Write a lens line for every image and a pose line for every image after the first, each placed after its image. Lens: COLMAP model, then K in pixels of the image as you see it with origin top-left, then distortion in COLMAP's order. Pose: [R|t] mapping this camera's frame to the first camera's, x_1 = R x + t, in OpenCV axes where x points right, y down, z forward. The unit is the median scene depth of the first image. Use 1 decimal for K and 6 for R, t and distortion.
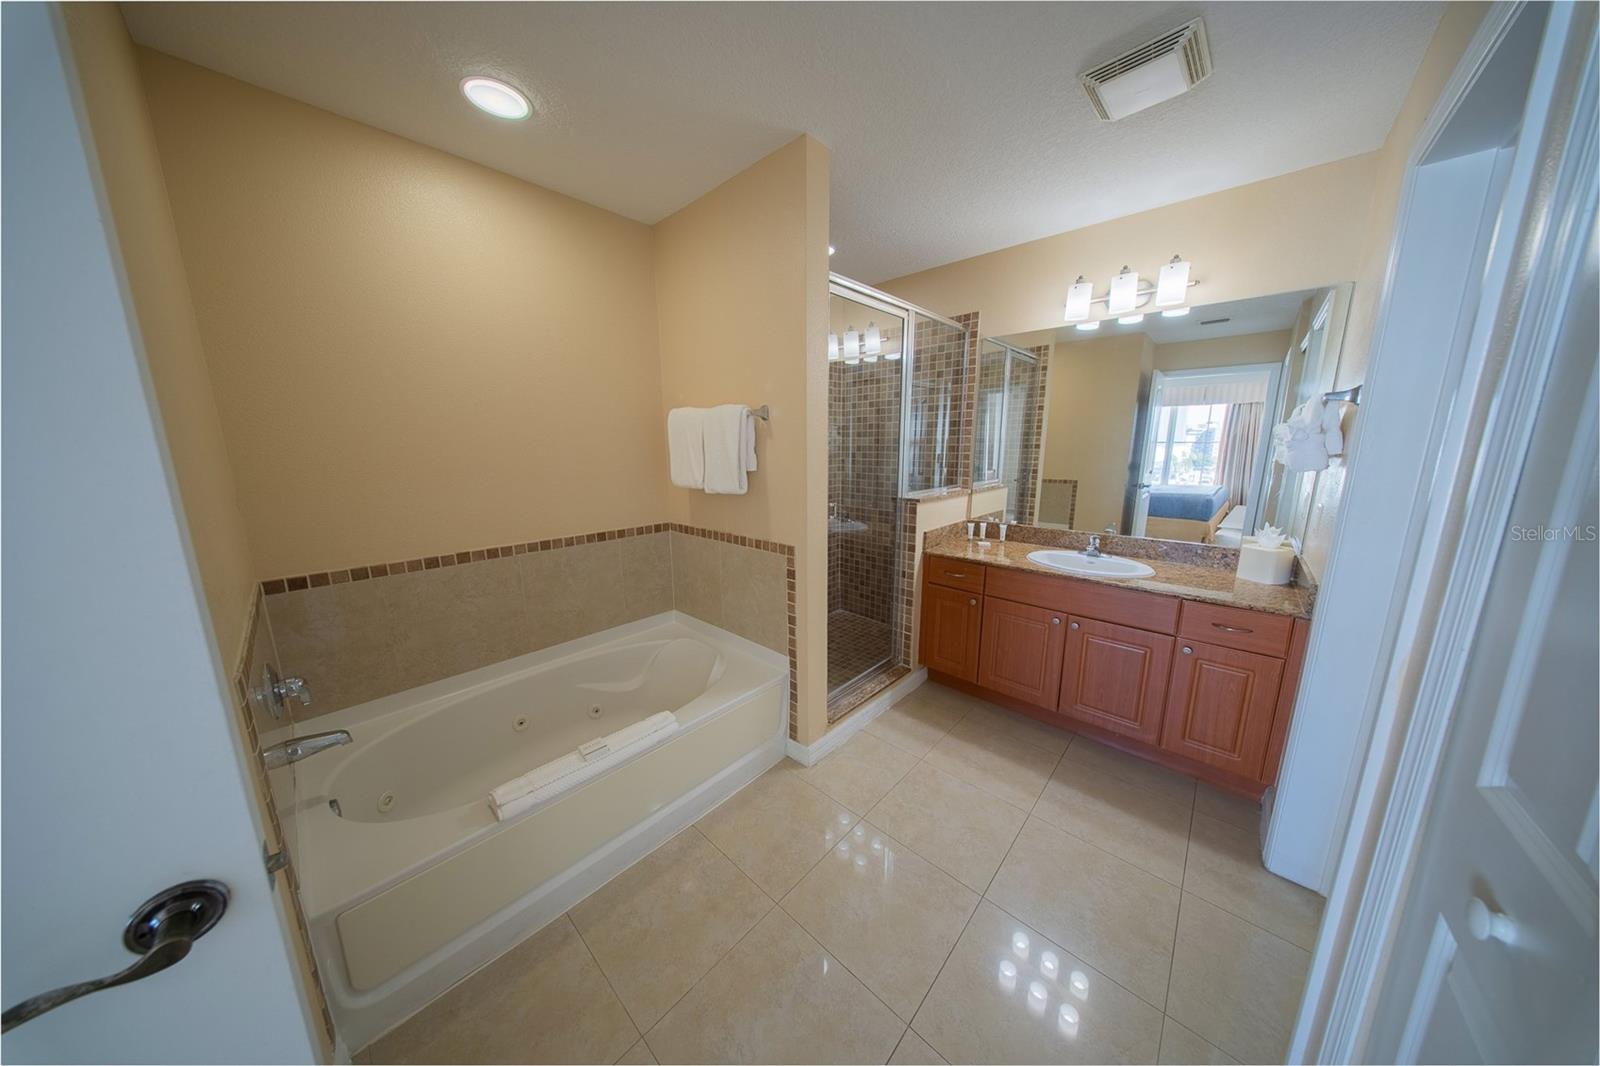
lens RADIAL K [[468.6, 0, 798.8], [0, 468.6, 530.2], [0, 0, 1]] dist [-0.004276, -0.000212]
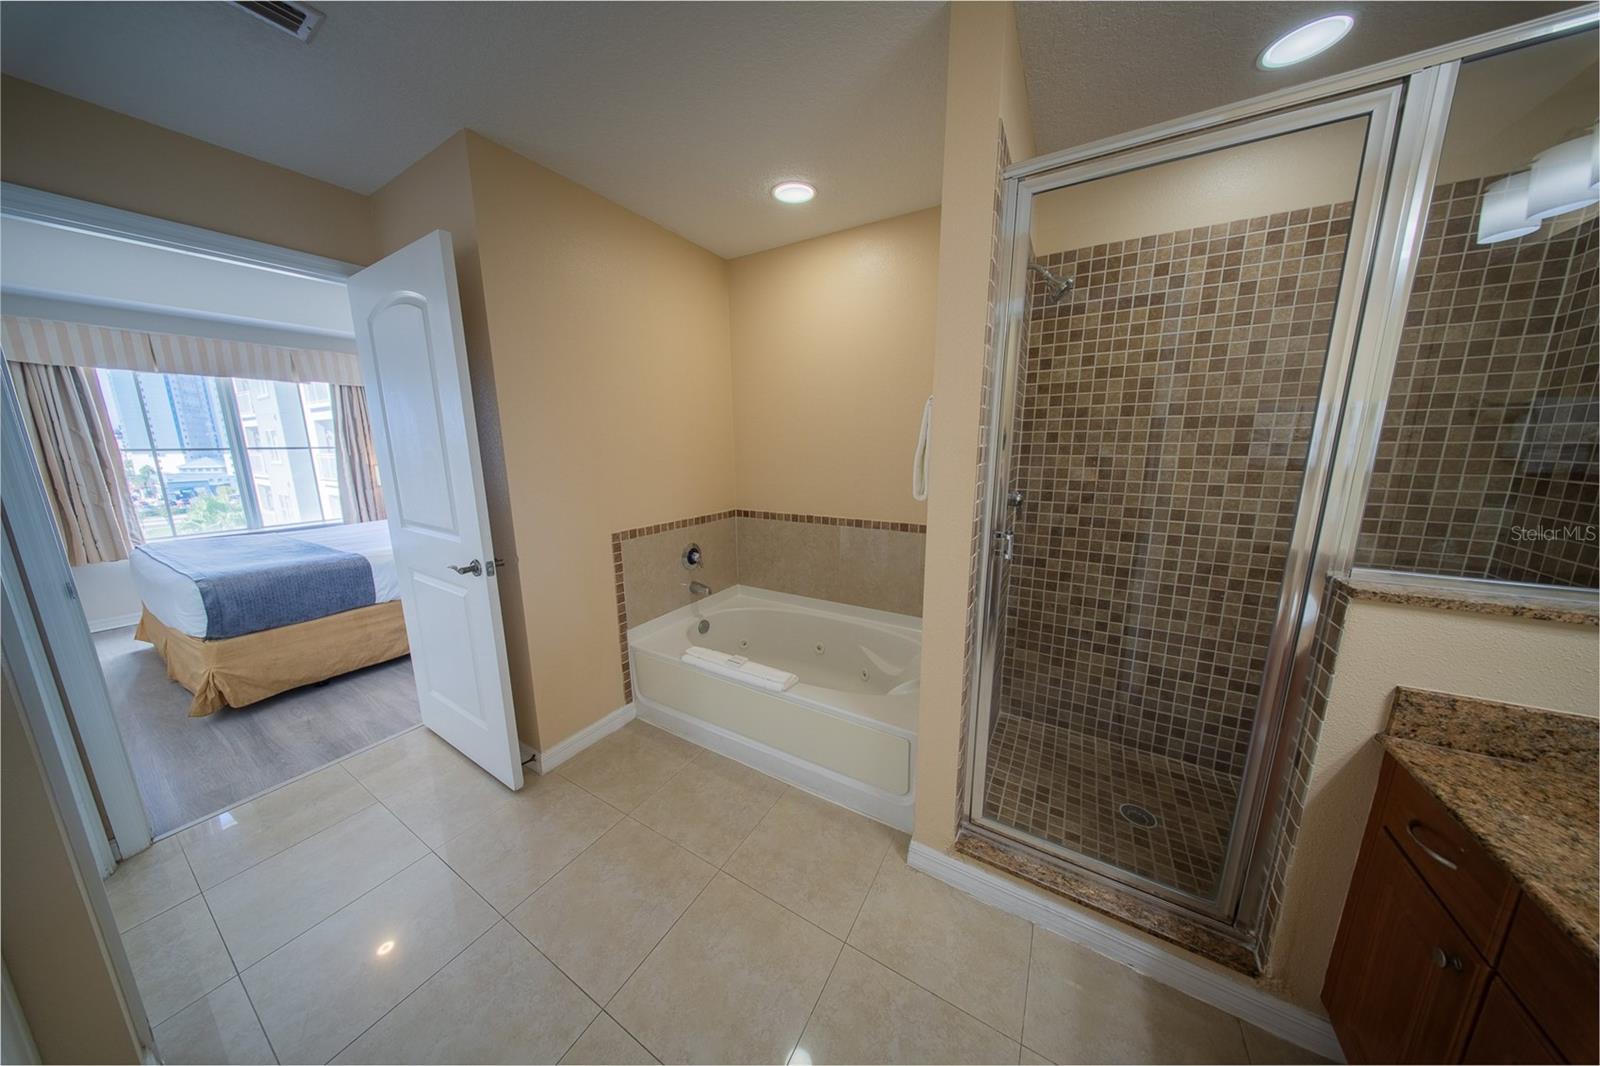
lens RADIAL K [[468.6, 0, 798.6], [0, 468.6, 531.2], [0, 0, 1]] dist [-0.004276, -0.000212]
pose [[0.209705, 0.187392, -0.959640, 0.616304], [-0.178231, 0.972345, 0.150925, -0.106876], [0.961383, 0.139388, 0.237305, 0.570943]]
